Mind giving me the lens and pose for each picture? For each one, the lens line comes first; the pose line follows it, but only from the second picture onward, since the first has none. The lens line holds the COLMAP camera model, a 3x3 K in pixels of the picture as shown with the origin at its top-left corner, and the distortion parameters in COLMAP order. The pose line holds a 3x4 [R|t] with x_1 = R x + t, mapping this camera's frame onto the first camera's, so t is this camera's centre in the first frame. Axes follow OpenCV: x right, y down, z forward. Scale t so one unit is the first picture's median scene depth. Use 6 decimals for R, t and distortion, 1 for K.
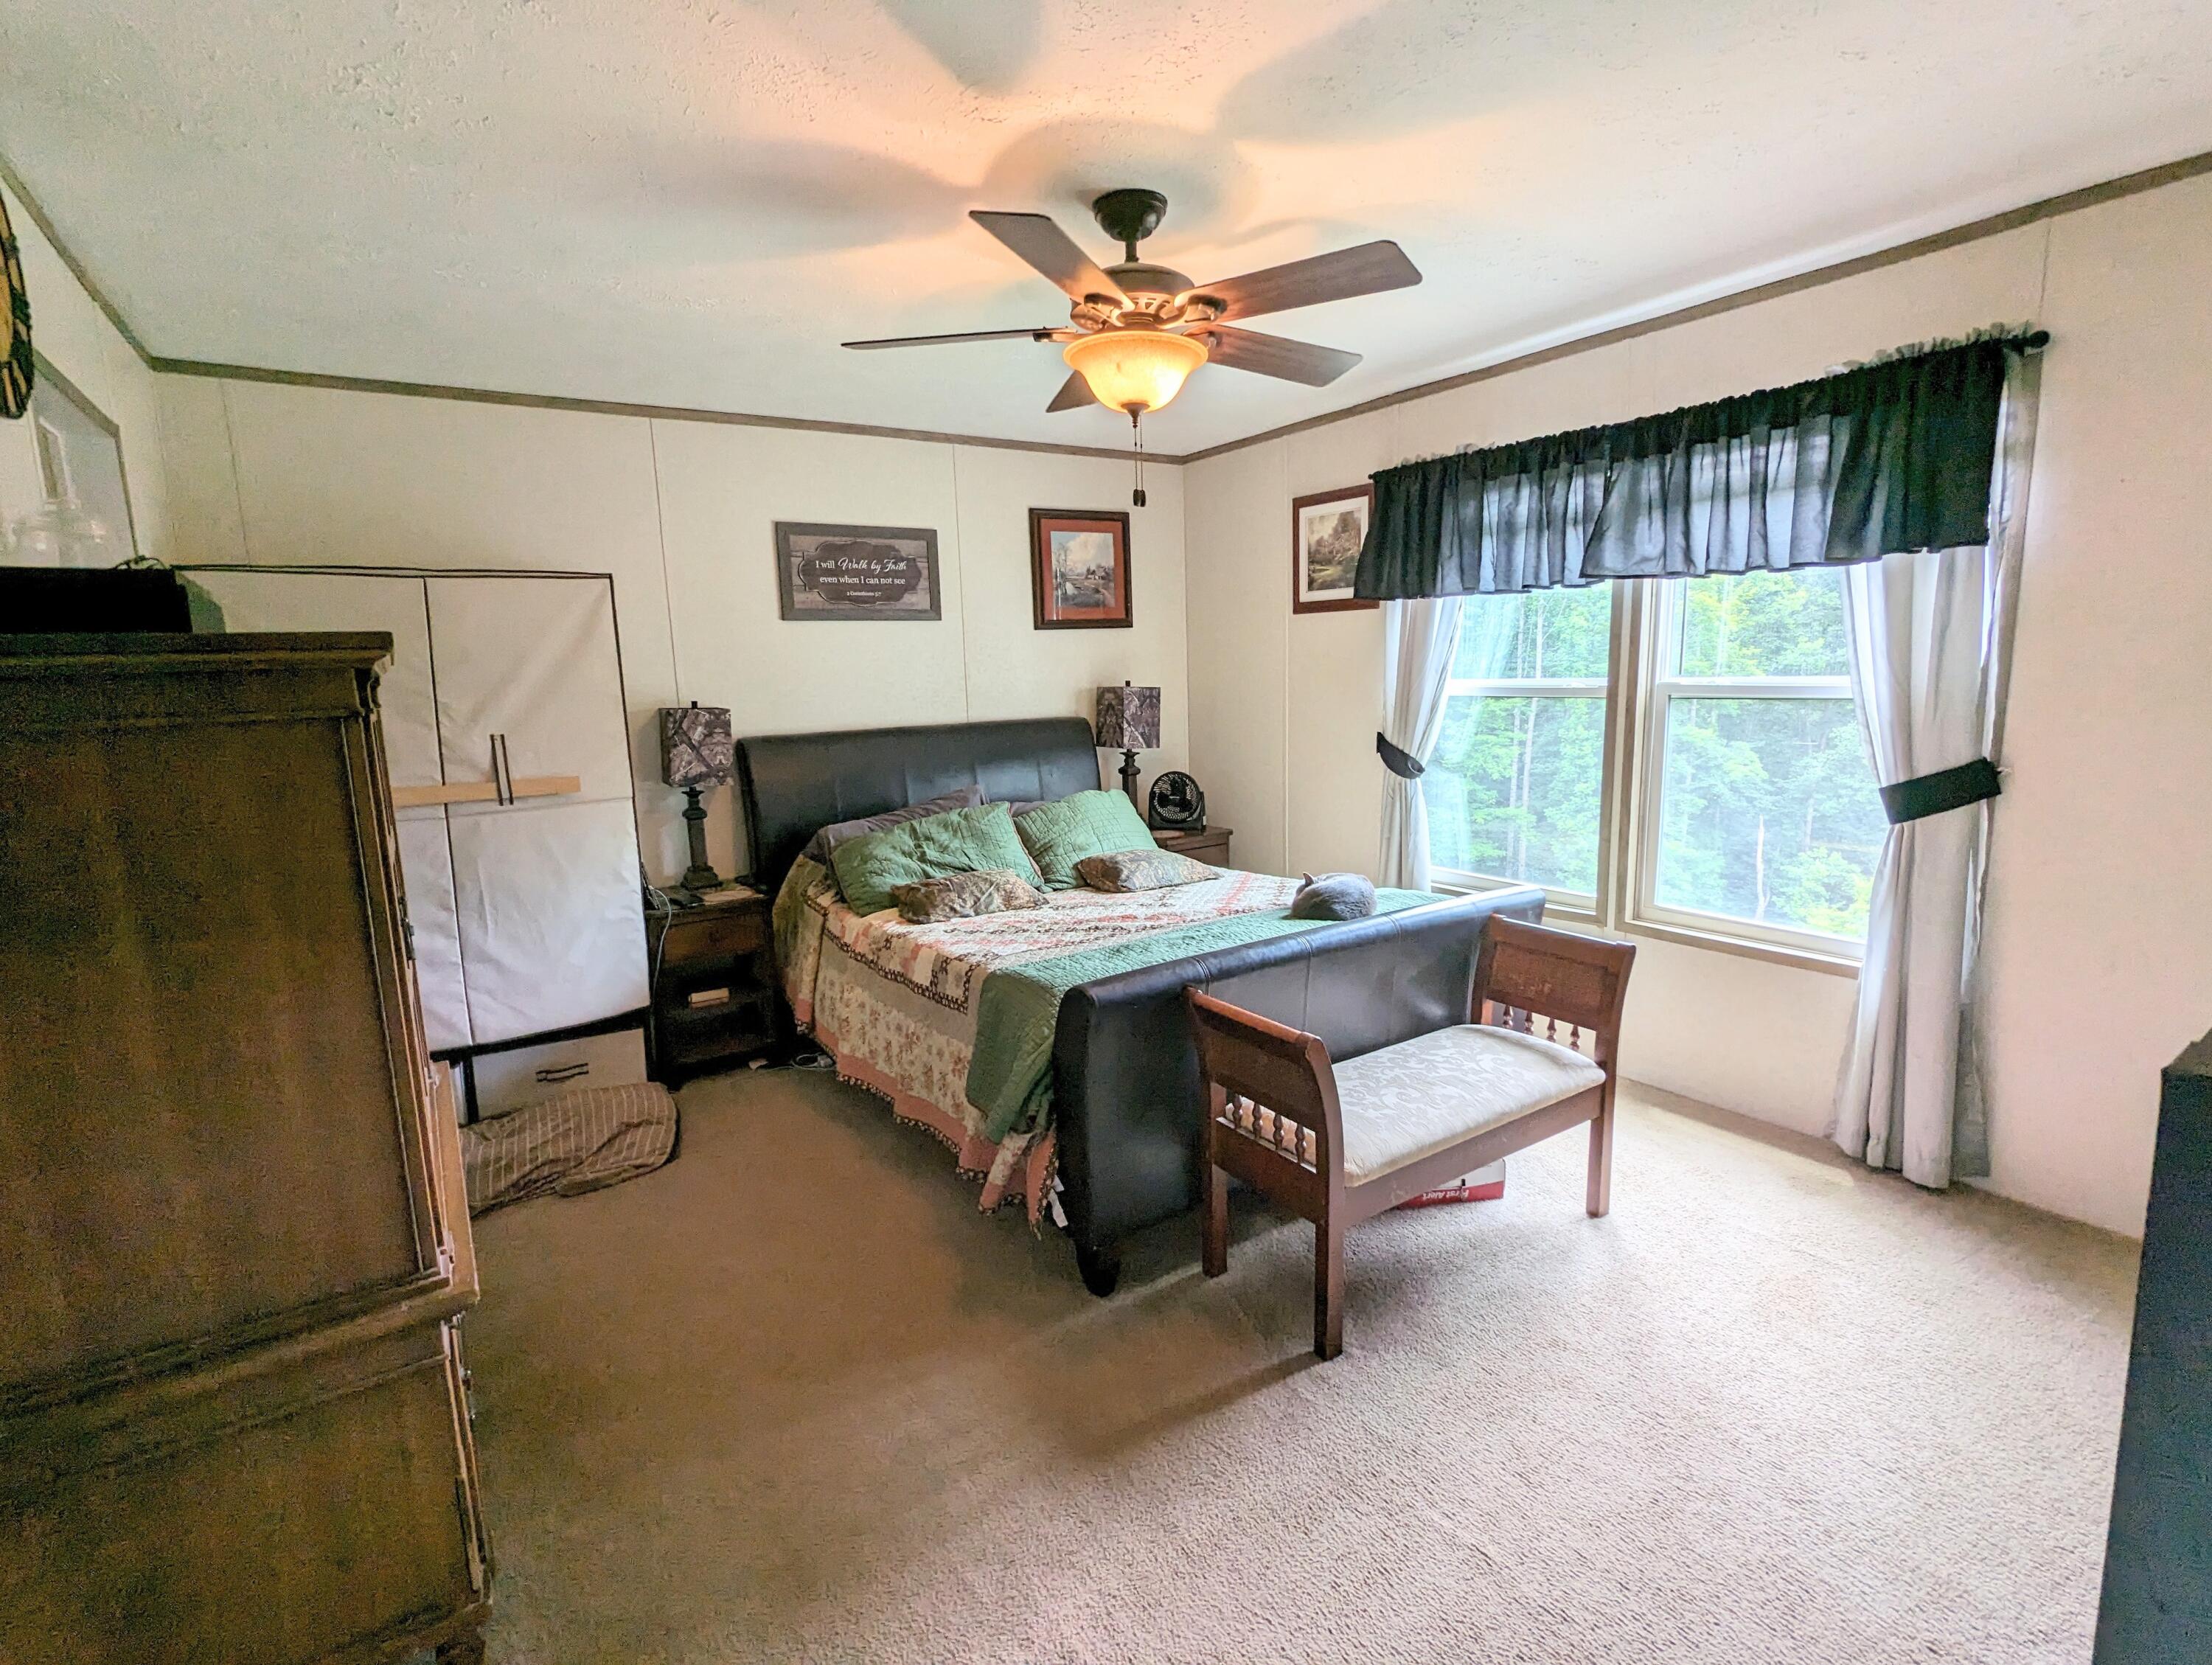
lens RADIAL K [[1045.8, 0, 1096.4], [0, 1045.8, 830.0], [0, 0, 1]] dist [-0.001310, 0.001973]
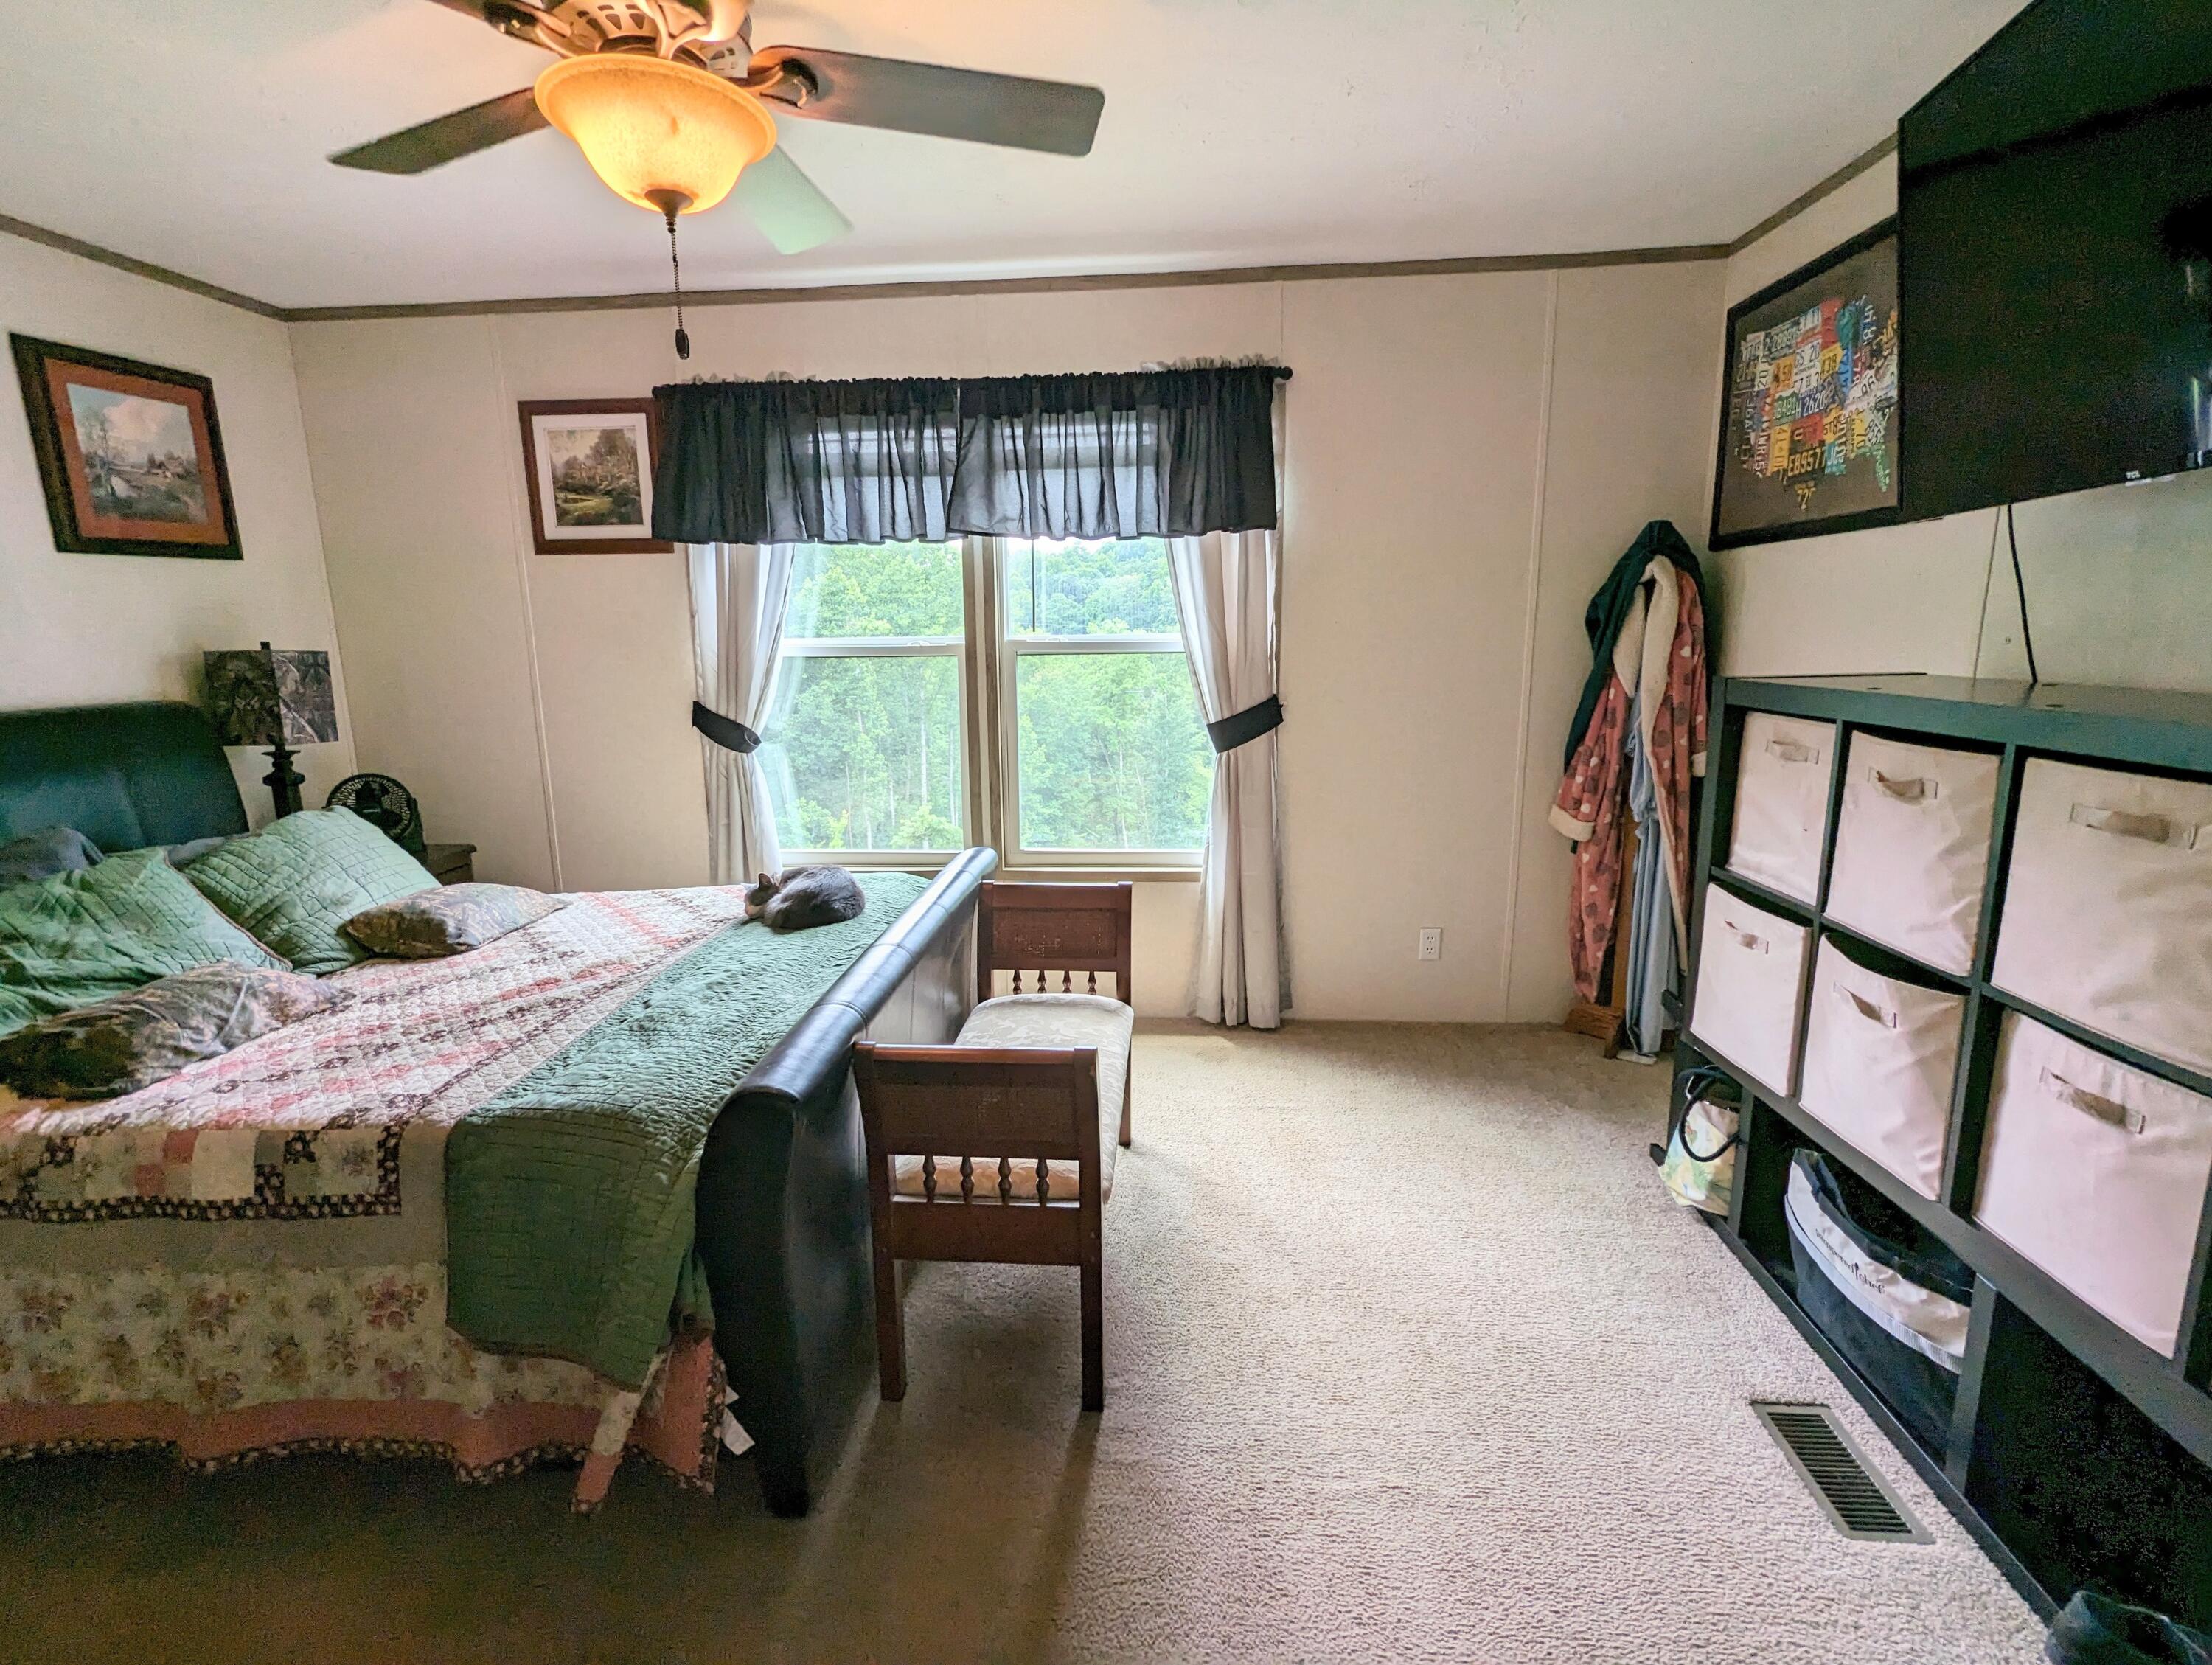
lens RADIAL K [[1045.8, 0, 1096.4], [0, 1045.8, 830.0], [0, 0, 1]] dist [-0.001310, 0.001973]
pose [[0.615741, -0.136156, 0.776096, -0.269174], [0.118802, 0.989740, 0.079382, -0.026387], [-0.778941, 0.043323, 0.625599, 0.303433]]
